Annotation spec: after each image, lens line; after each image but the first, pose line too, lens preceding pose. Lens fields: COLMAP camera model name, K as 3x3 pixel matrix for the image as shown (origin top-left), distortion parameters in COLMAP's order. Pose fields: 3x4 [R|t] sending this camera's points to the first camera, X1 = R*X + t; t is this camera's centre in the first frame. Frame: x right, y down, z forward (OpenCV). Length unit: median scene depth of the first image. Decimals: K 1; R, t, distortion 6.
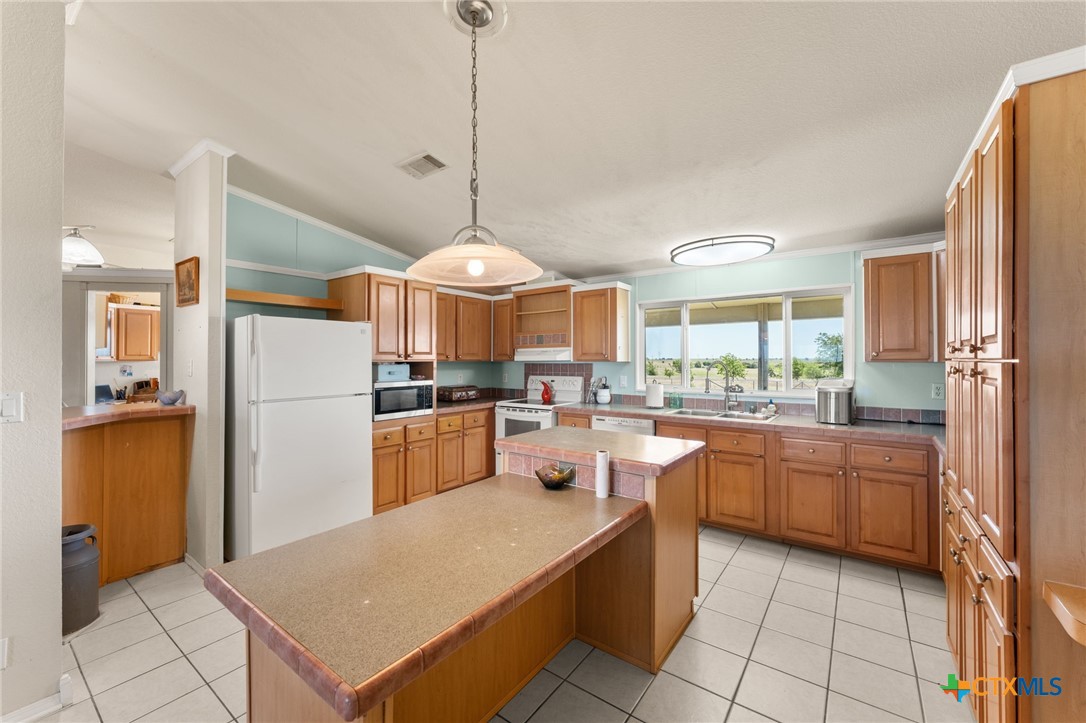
lens RADIAL K [[437.6, 0, 540.5], [0, 437.6, 358.2], [0, 0, 1]] dist [-0.000090, 0.000373]
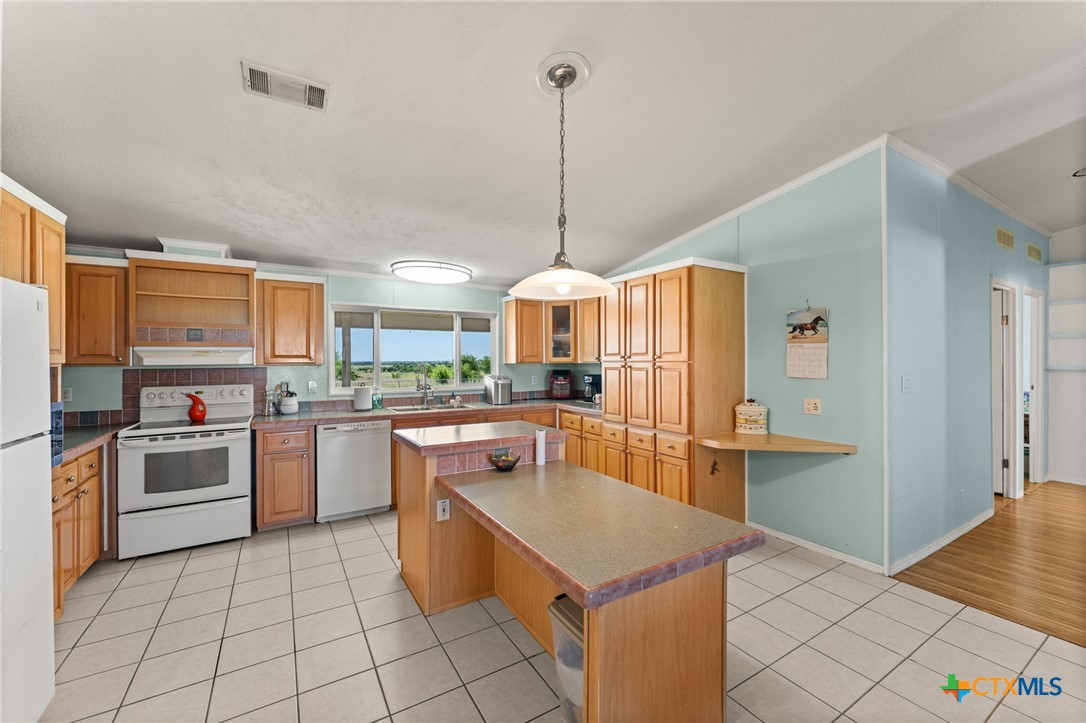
lens RADIAL K [[437.6, 0, 543.8], [0, 437.6, 359.3], [0, 0, 1]] dist [-0.000090, 0.000373]
pose [[0.381128, 0.004604, 0.924511, -0.464245], [0.002543, 0.999979, -0.006029, 0.002903], [-0.924519, 0.004648, 0.381108, 0.210478]]
